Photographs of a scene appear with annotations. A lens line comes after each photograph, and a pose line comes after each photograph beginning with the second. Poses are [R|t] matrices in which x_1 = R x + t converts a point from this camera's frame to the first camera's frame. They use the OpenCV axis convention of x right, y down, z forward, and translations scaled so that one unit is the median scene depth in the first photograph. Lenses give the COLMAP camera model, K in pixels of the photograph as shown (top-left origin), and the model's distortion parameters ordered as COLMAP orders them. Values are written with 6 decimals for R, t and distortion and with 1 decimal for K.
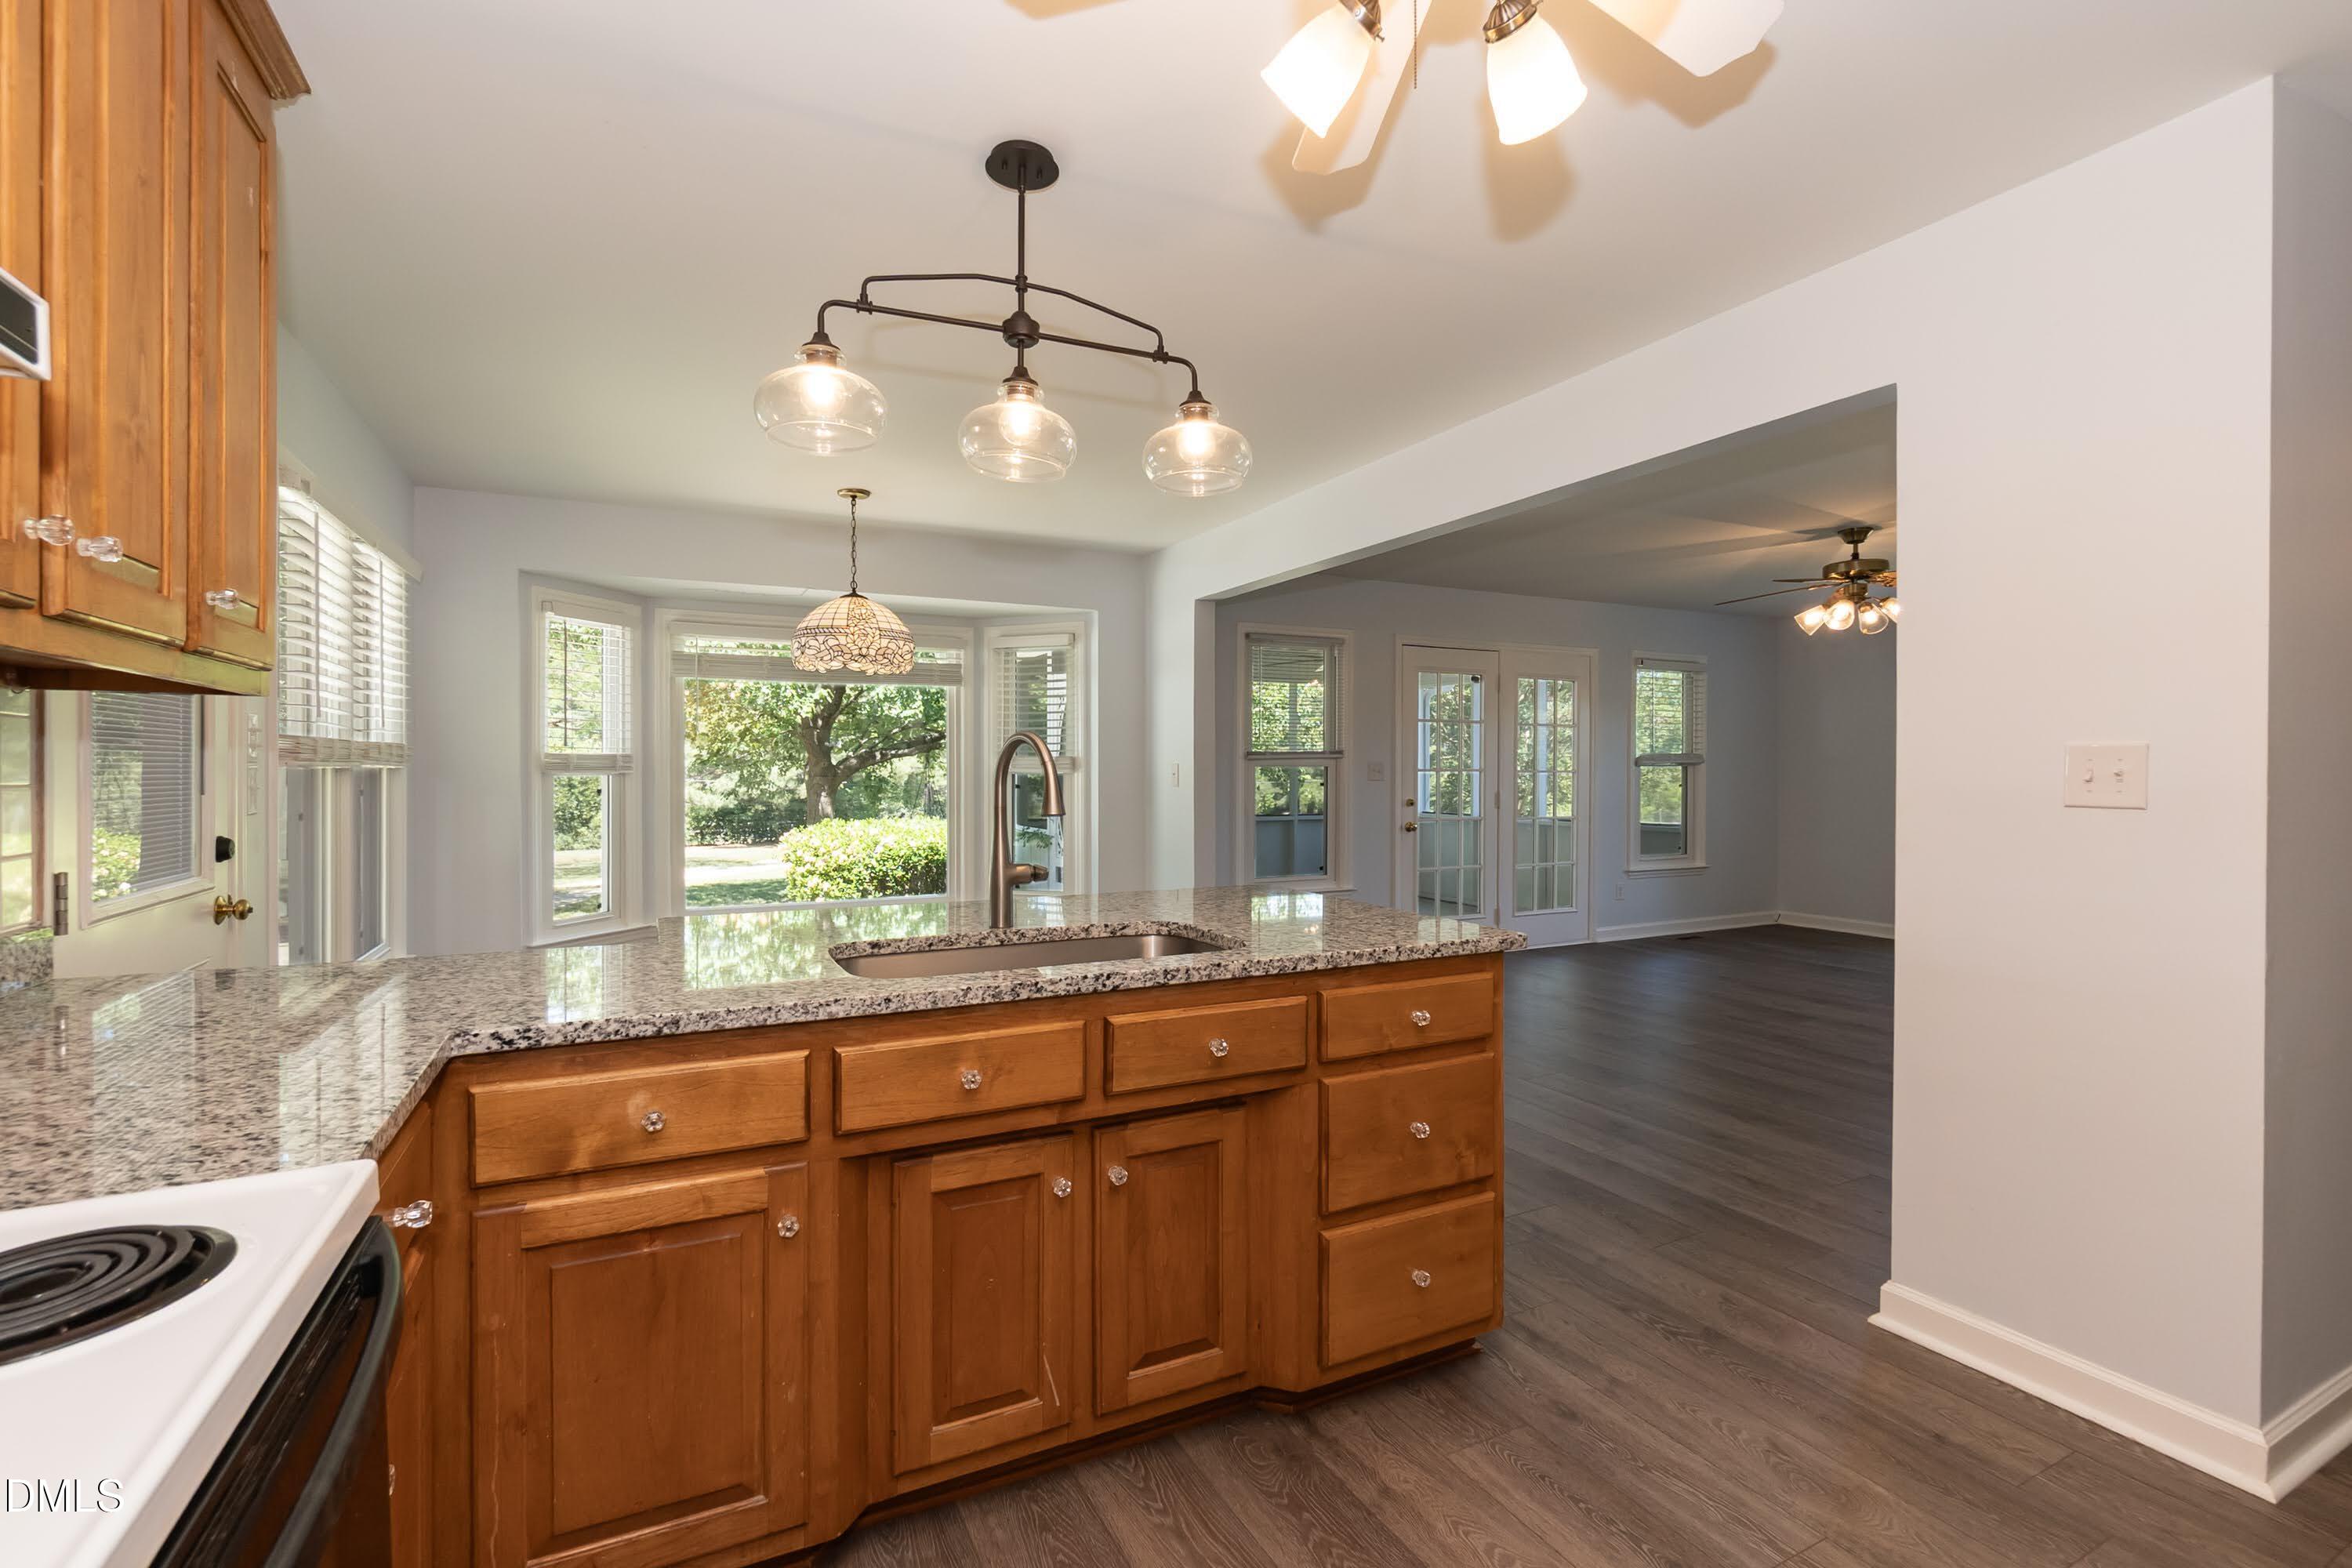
lens RADIAL K [[1040.0, 0, 1176.0], [0, 1040.0, 784.0], [0, 0, 1]] dist [0.015631, -0.000088]
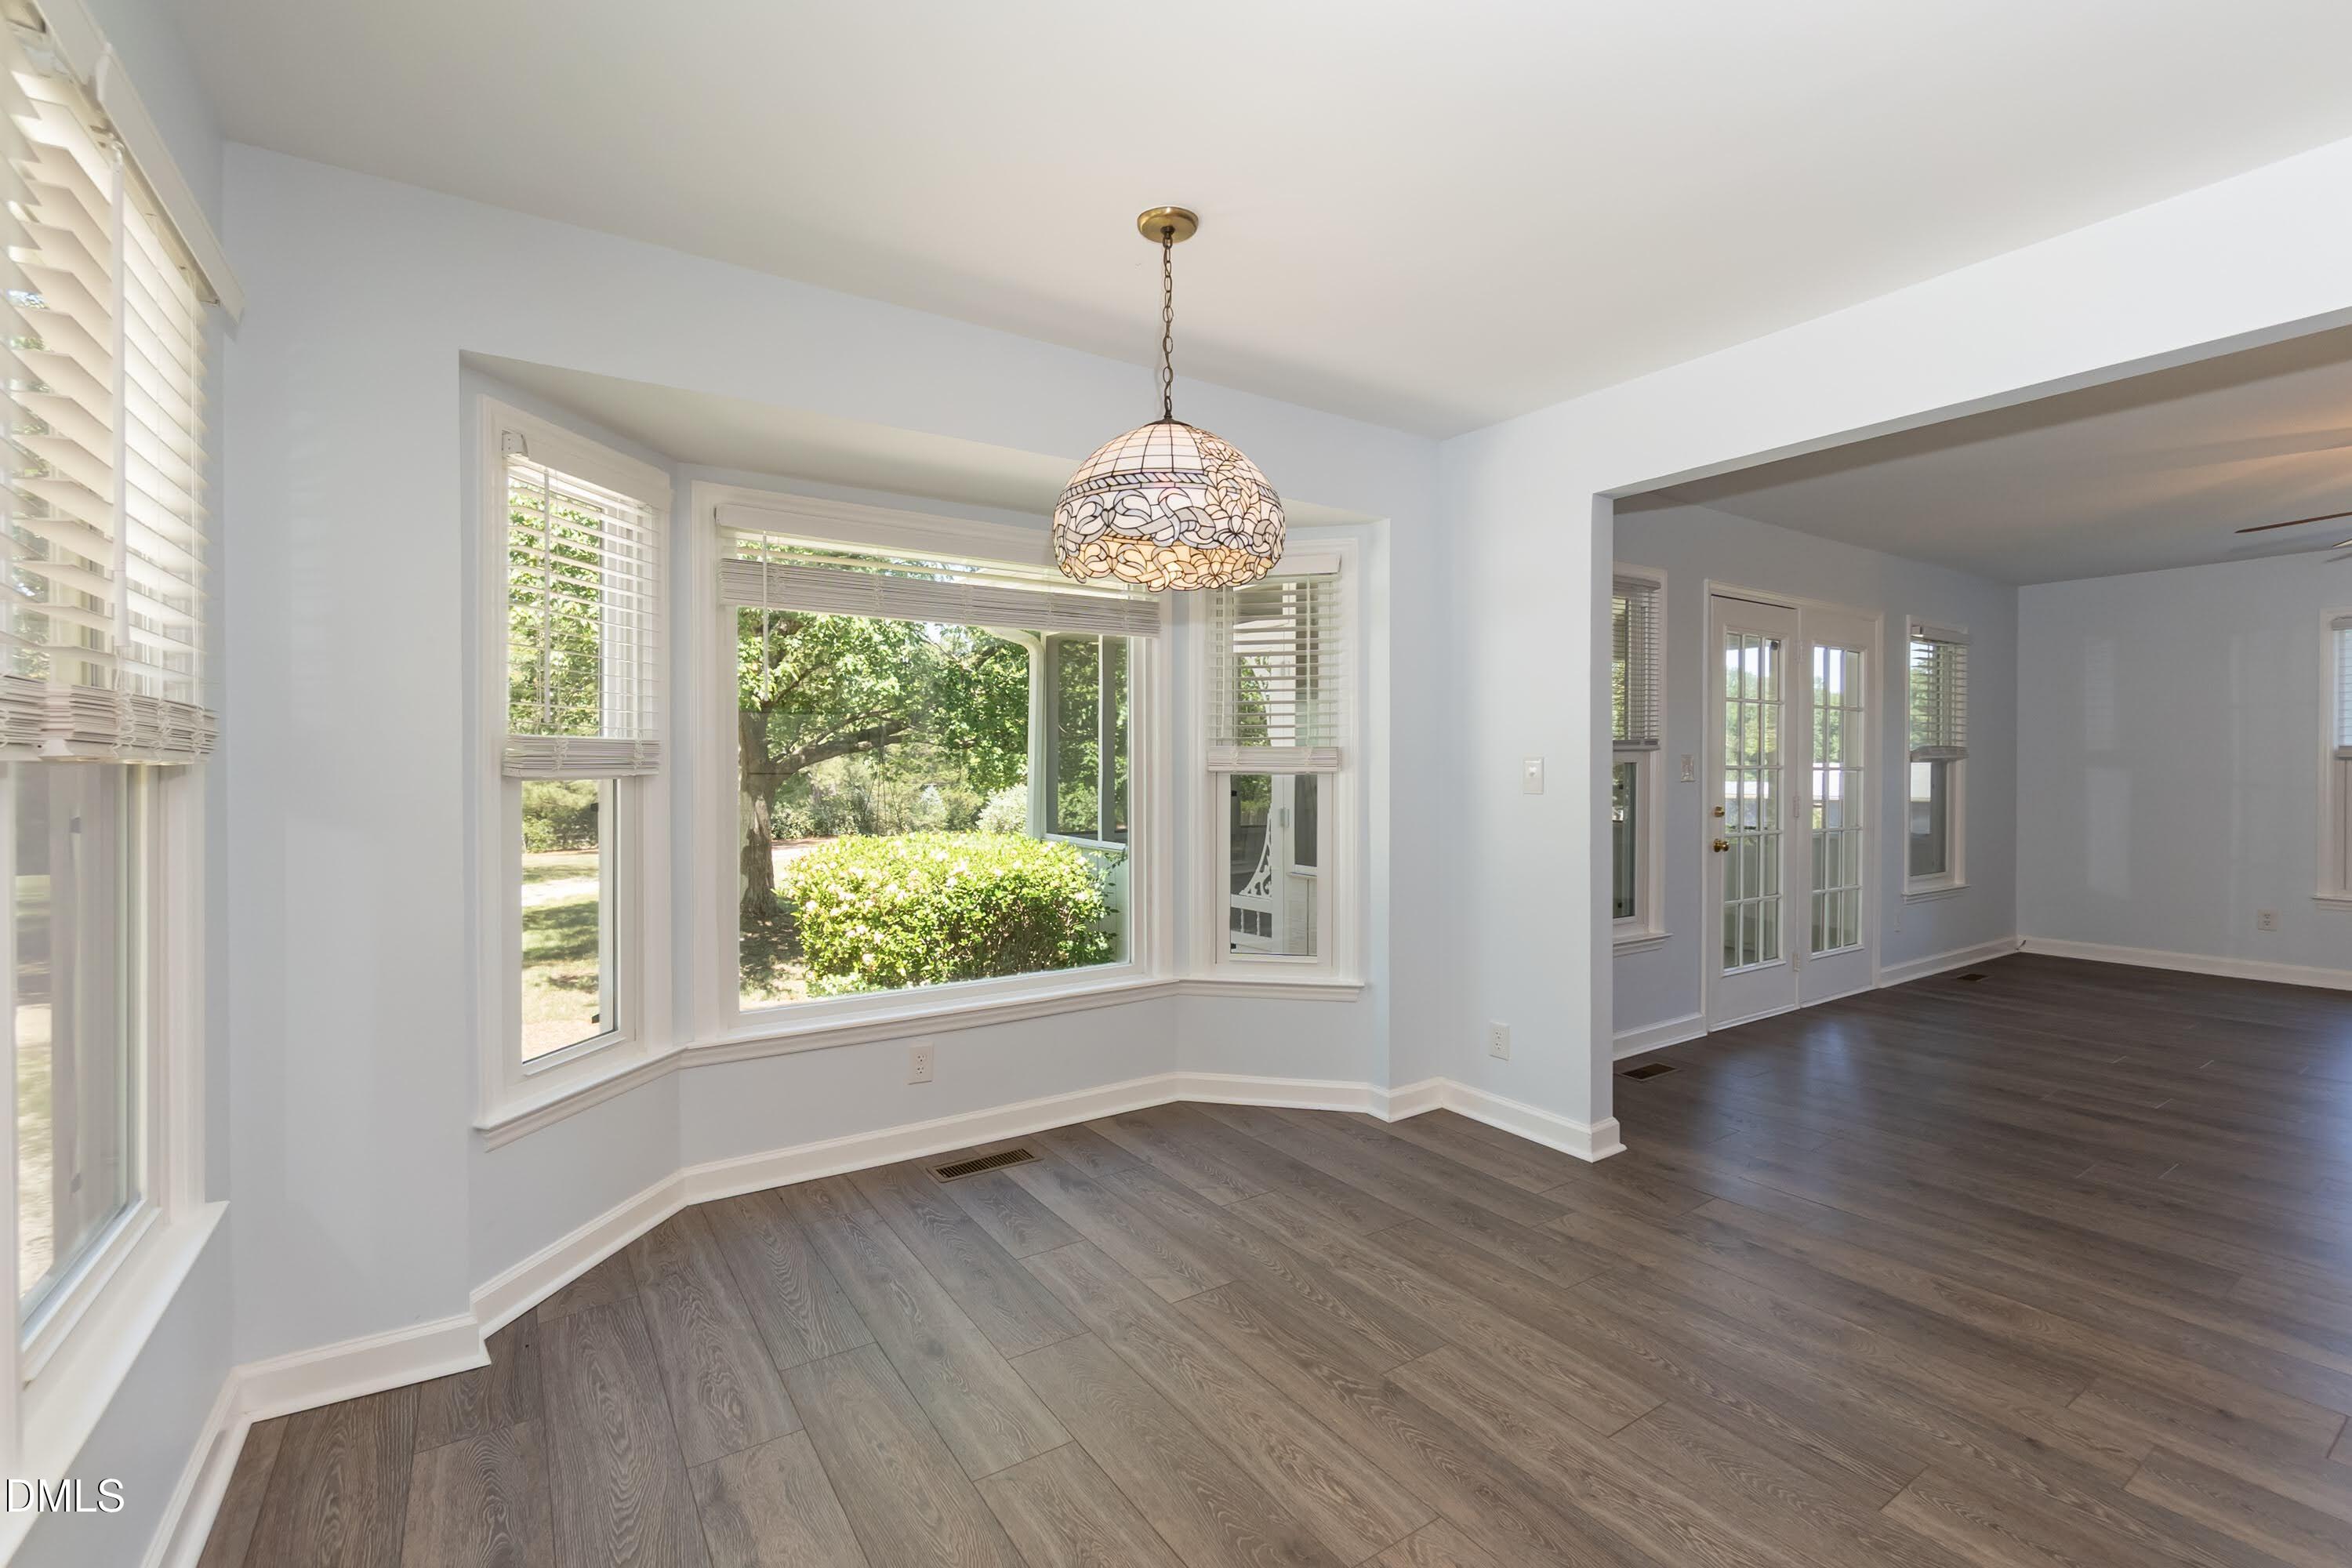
lens RADIAL K [[1040.0, 0, 1176.0], [0, 1040.0, 784.0], [0, 0, 1]] dist [0.015631, -0.000088]
pose [[0.993550, -0.002204, 0.113376, -0.234472], [0.001801, 0.999992, 0.003651, -0.005056], [-0.113383, -0.003423, 0.993545, 0.319555]]
